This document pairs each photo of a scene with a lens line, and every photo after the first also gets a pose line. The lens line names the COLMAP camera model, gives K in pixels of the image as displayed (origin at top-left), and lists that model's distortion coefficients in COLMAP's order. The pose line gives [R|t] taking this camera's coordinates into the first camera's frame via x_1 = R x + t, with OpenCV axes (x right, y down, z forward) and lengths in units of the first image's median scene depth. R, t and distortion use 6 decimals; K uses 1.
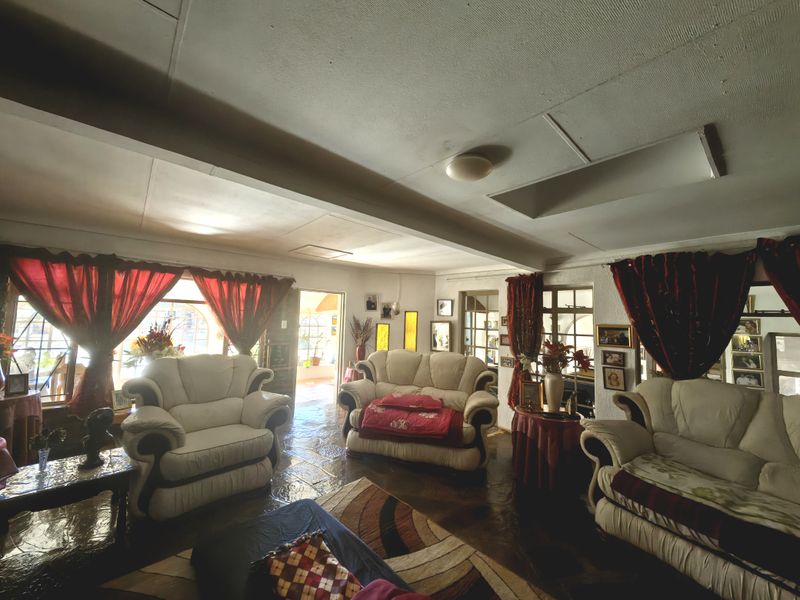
lens RADIAL K [[313.4, 0, 400.0], [0, 313.4, 300.0], [0, 0, 1]] dist [0.002228, 0.000046]
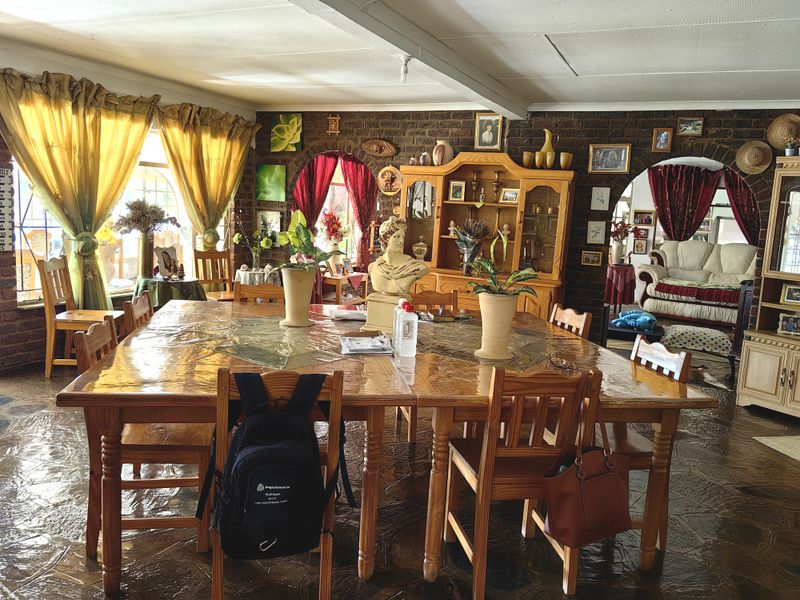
lens RADIAL K [[603.9, 0, 400.0], [0, 603.9, 300.0], [0, 0, 1]] dist [-0.000960, -0.004360]
pose [[0.923081, -0.050746, 0.381243, -1.483181], [-0.041095, 0.972569, 0.228956, -0.113733], [-0.382403, -0.227012, 0.895675, -1.197826]]
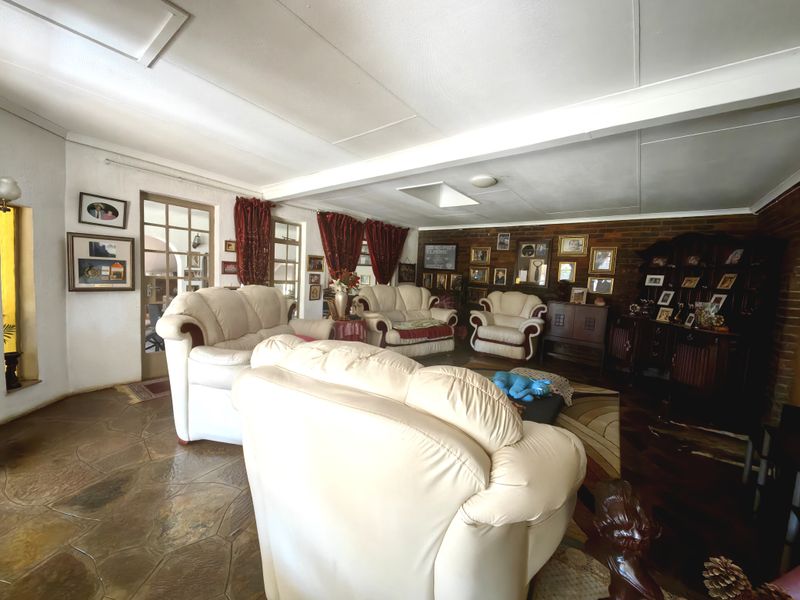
lens RADIAL K [[313.4, 0, 400.0], [0, 313.4, 300.0], [0, 0, 1]] dist [0.002228, 0.000046]
pose [[-0.201493, -0.133227, 0.970387, -0.823744], [-0.136836, 0.984820, 0.106796, 0.073561], [-0.969885, -0.111265, -0.216665, 0.922475]]
